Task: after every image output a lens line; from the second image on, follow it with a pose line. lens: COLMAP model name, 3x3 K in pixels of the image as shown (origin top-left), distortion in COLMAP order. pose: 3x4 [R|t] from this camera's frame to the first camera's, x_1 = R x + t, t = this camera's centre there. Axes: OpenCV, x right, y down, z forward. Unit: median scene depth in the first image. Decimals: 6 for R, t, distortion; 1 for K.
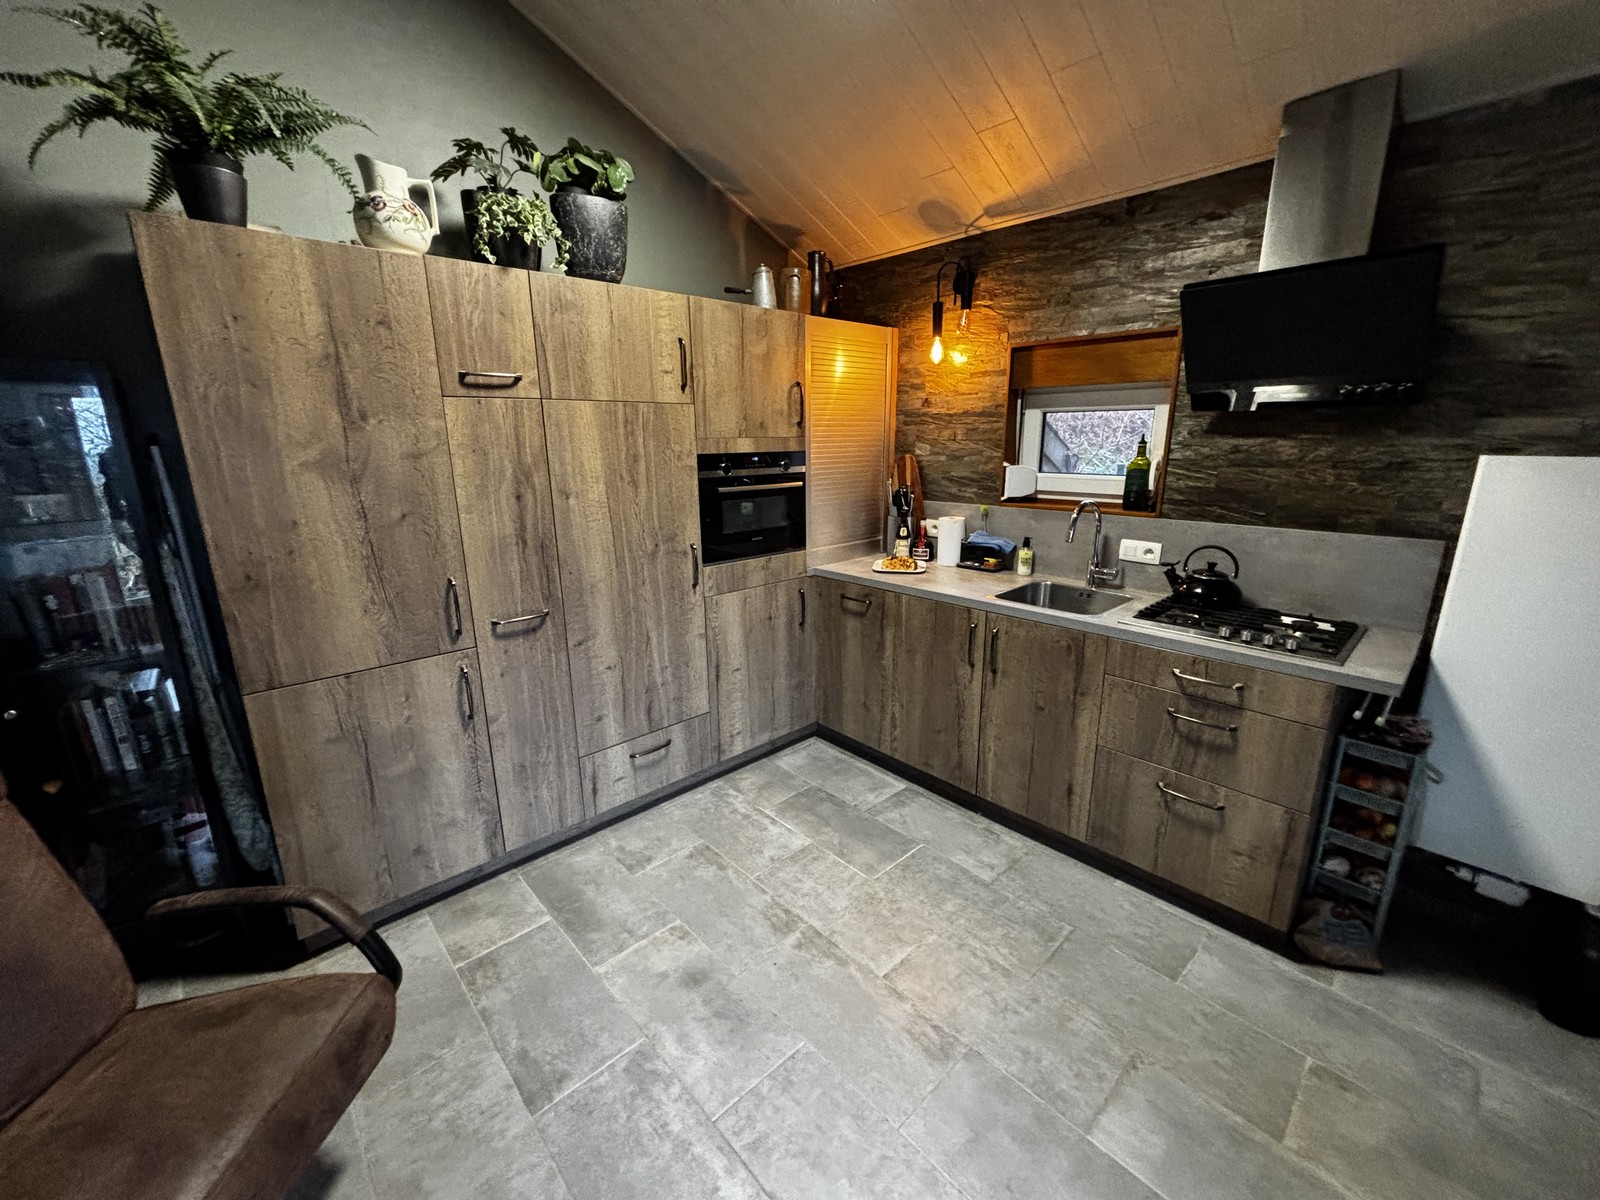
lens RADIAL K [[641.0, 0, 803.8], [0, 641.0, 596.9], [0, 0, 1]] dist [0.003443, -0.002479]
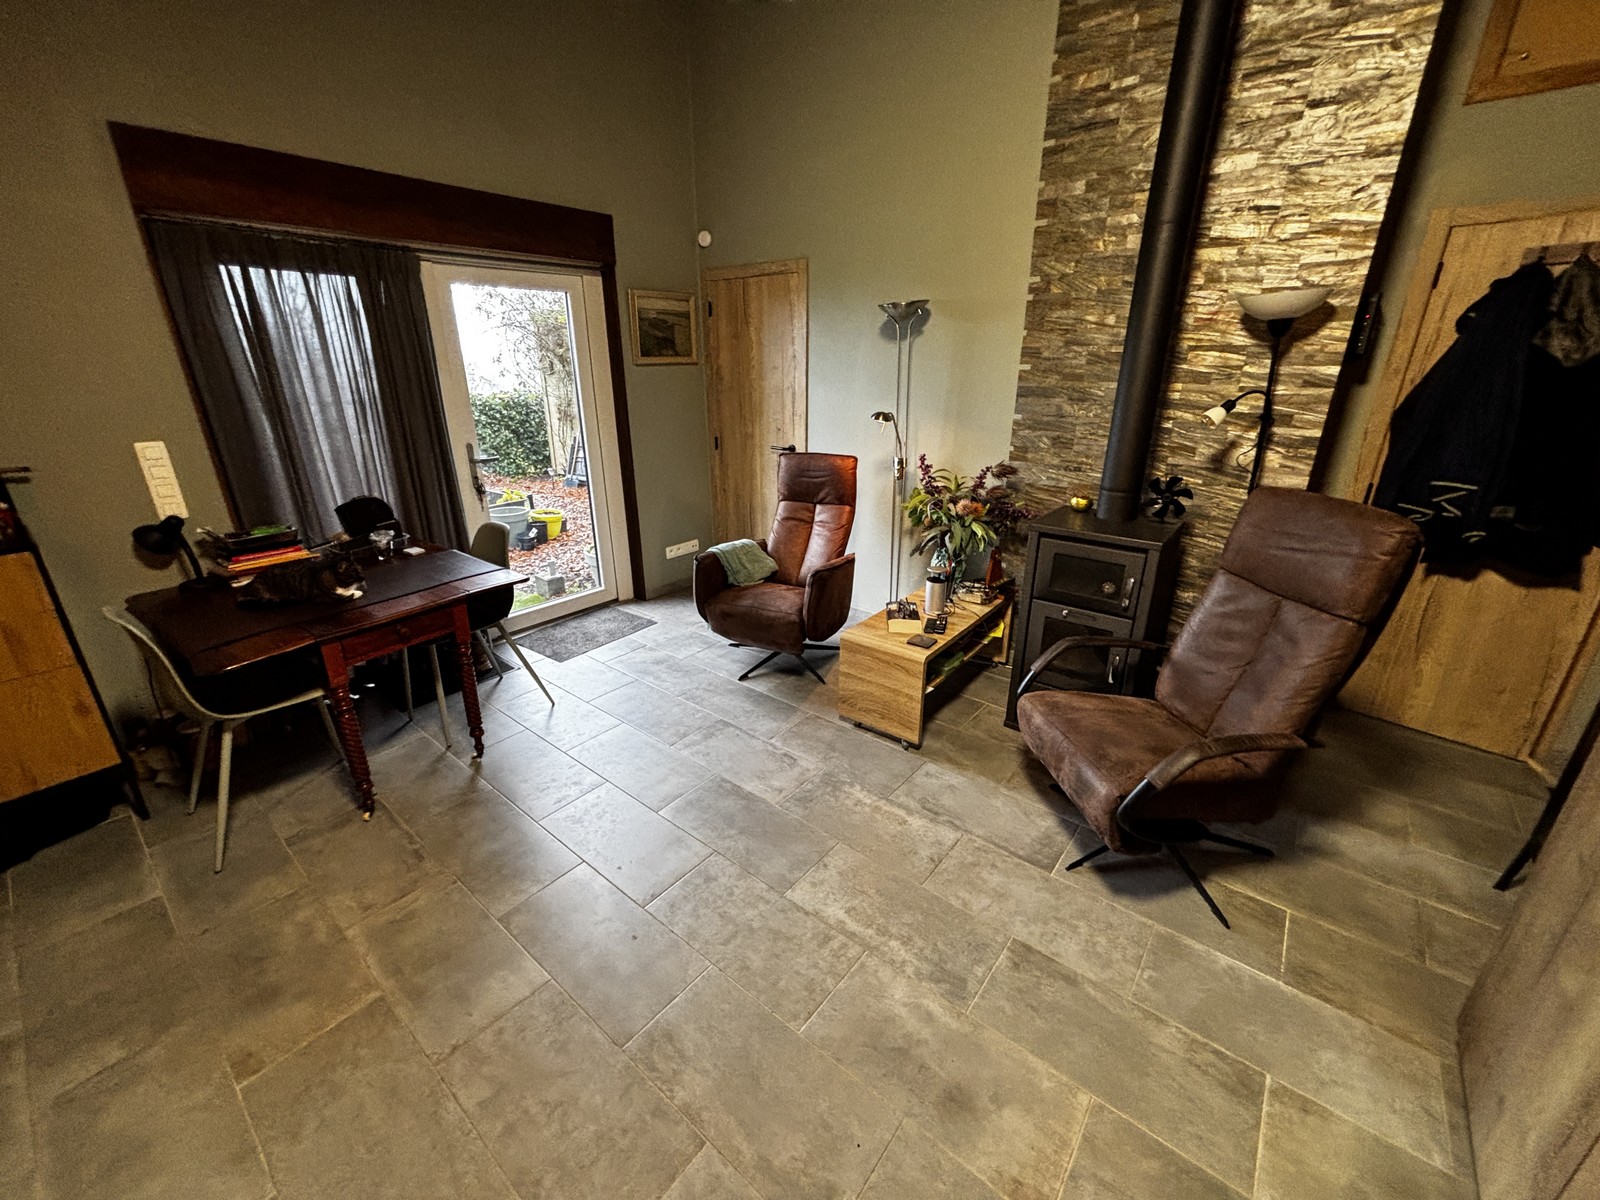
lens RADIAL K [[641.0, 0, 795.6], [0, 641.0, 595.9], [0, 0, 1]] dist [0.003443, -0.002479]
pose [[-0.991647, 0.055781, -0.116297, 0.060151], [-0.020317, 0.822842, 0.567907, -0.265005], [0.127372, 0.565526, -0.814835, 1.036393]]
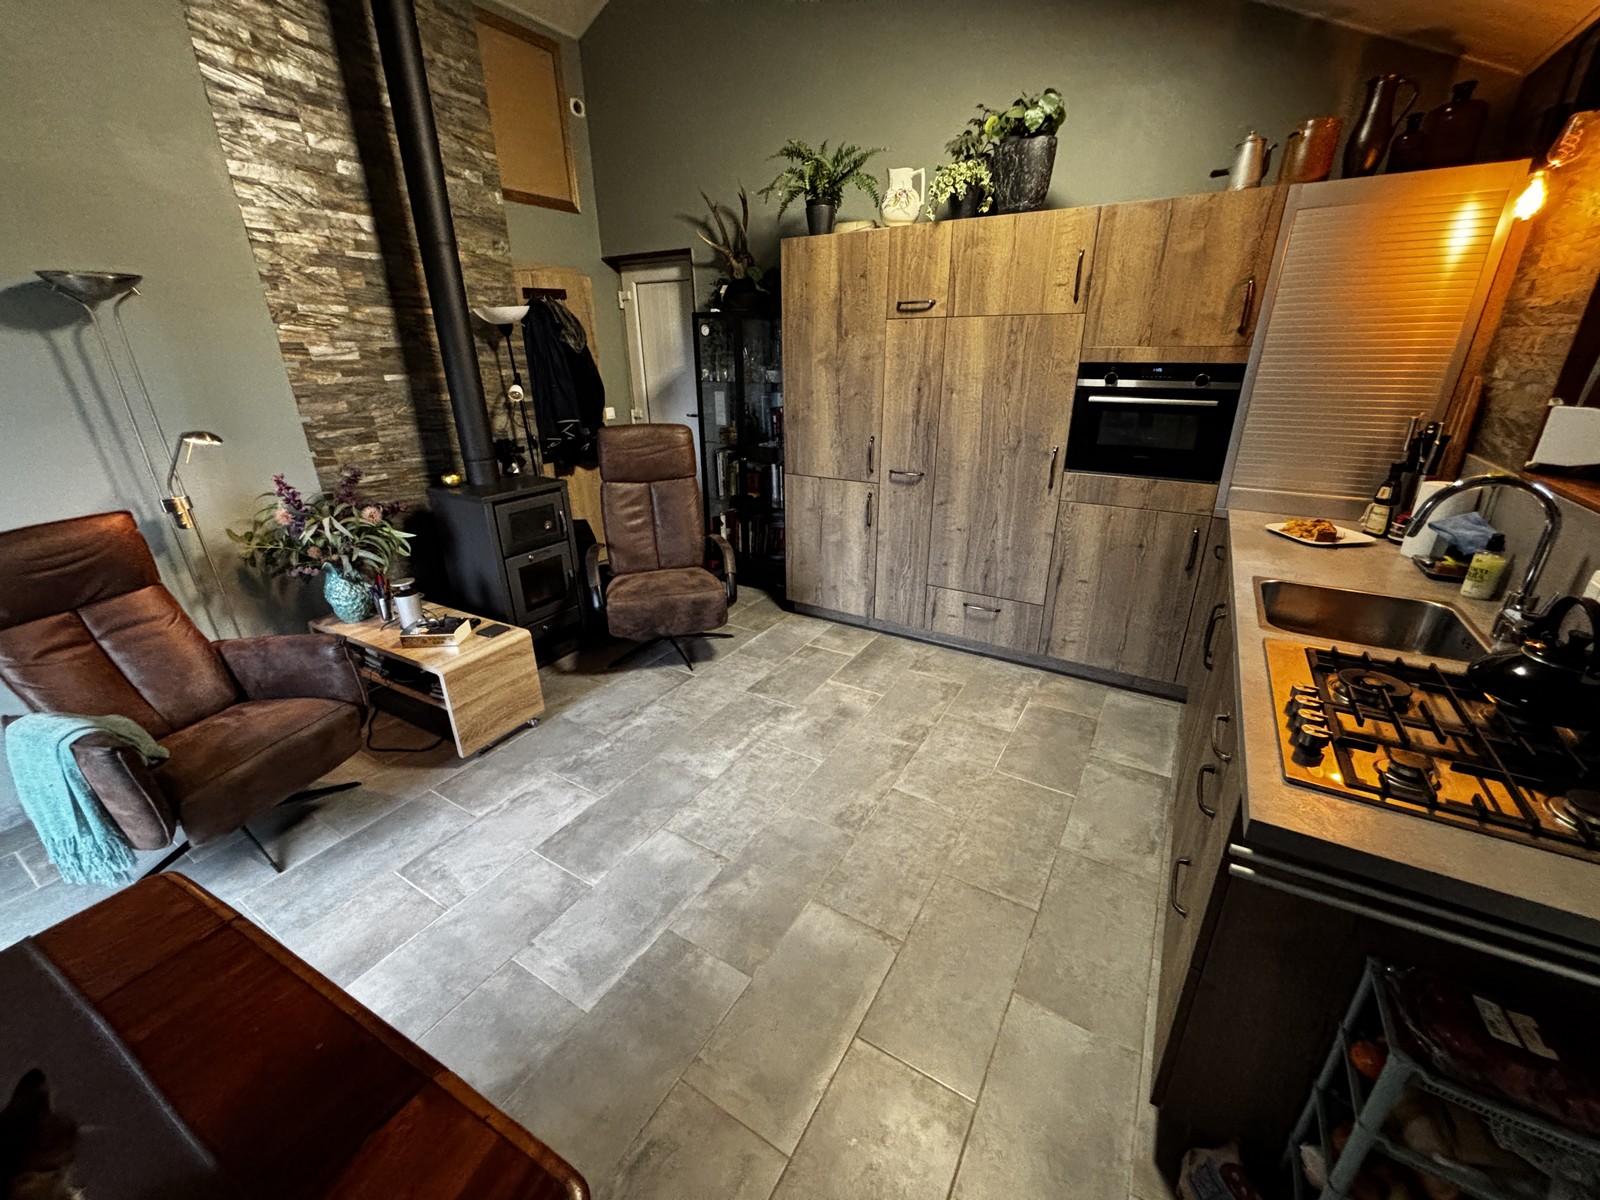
lens RADIAL K [[641.0, 0, 795.8], [0, 641.0, 602.9], [0, 0, 1]] dist [0.003443, -0.002479]
pose [[0.267124, 0.367156, -0.890978, 0.896652], [-0.229059, 0.922267, 0.311375, -0.088852], [0.936043, 0.120911, 0.330460, 0.287794]]
